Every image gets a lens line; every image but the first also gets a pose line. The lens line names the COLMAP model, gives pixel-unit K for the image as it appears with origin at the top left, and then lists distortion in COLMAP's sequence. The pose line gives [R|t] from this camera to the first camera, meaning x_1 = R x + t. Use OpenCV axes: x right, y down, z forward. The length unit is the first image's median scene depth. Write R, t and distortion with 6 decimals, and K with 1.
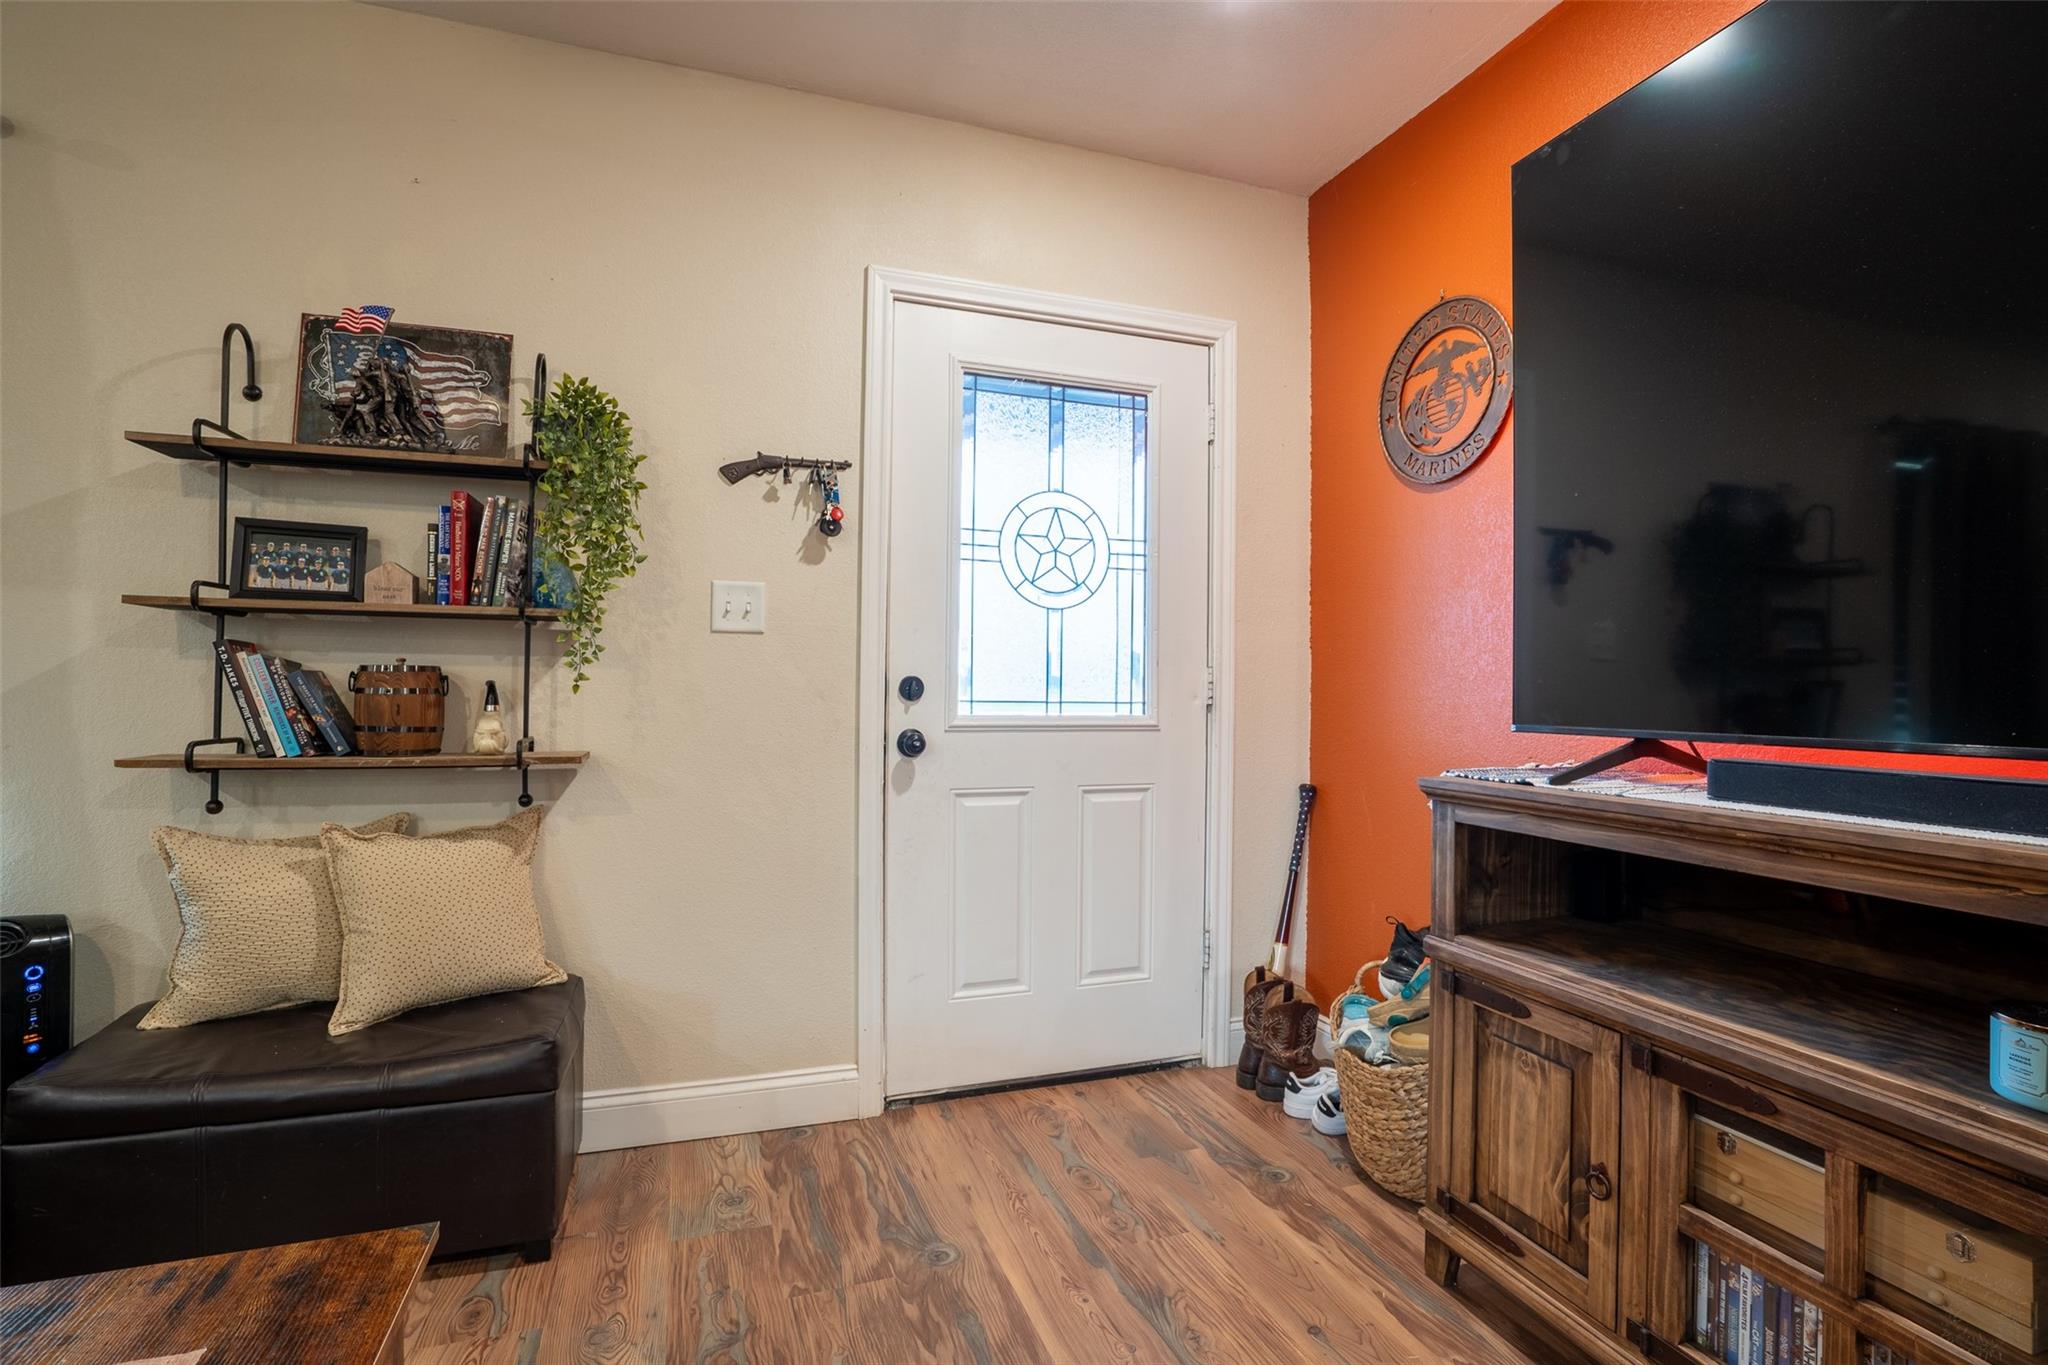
lens RADIAL K [[957.2, 0, 1024.0], [0, 957.2, 682.5], [0, 0, 1]] dist [-0.034777, -0.000092]
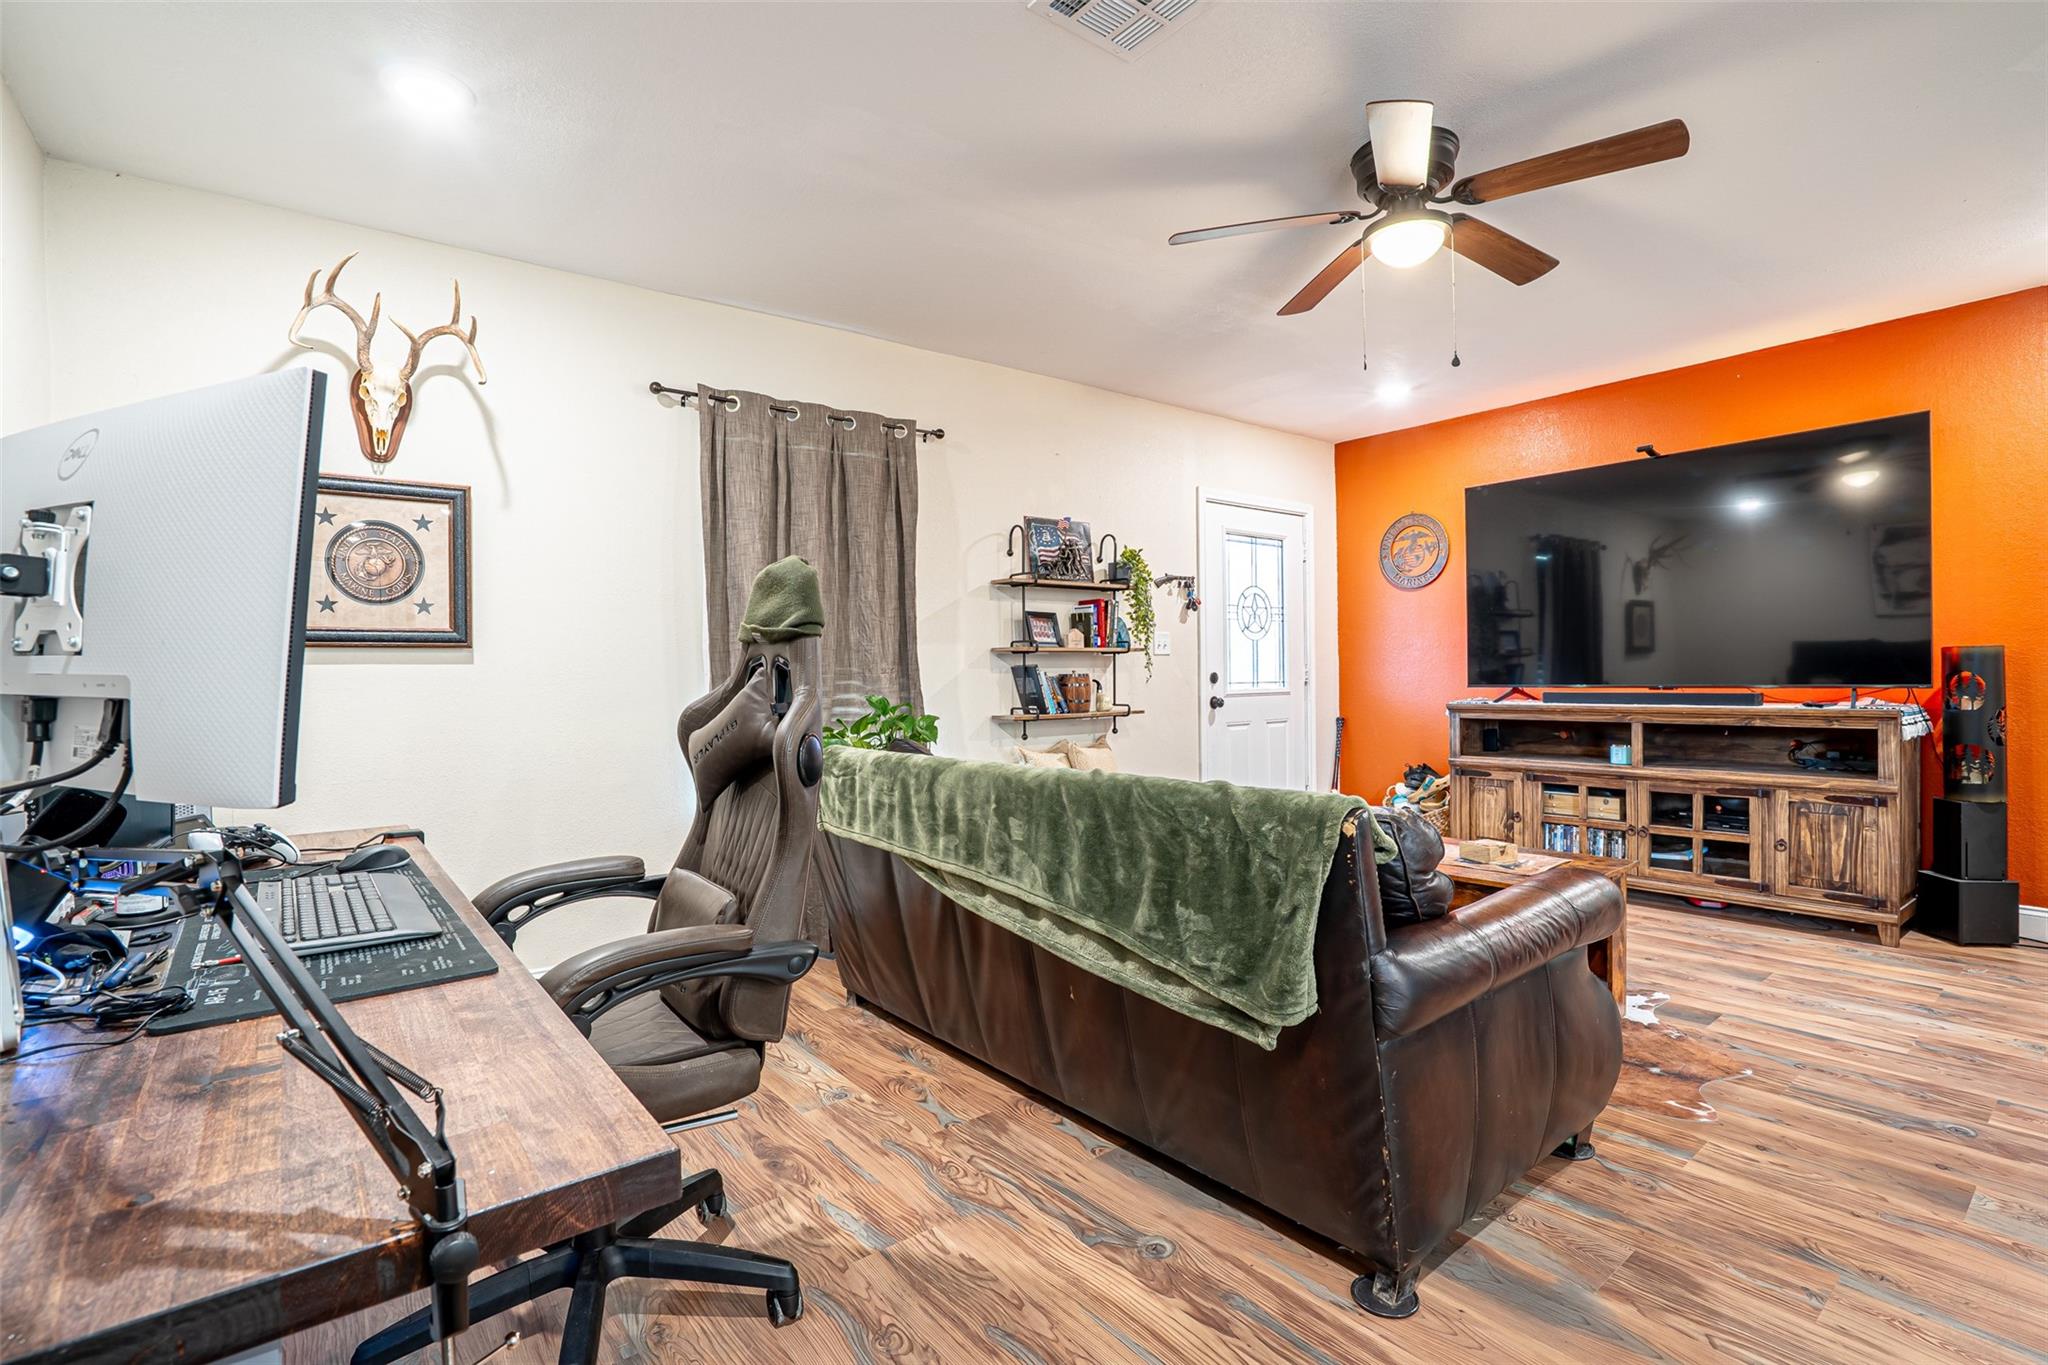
lens RADIAL K [[981.2, 0, 1024.0], [0, 981.2, 682.5], [0, 0, 1]] dist [-0.047209, -0.000013]
pose [[0.944475, -0.027518, 0.327430, -1.346153], [0.022129, 0.999552, 0.020173, -0.040941], [-0.327839, -0.011807, 0.944660, -1.052223]]
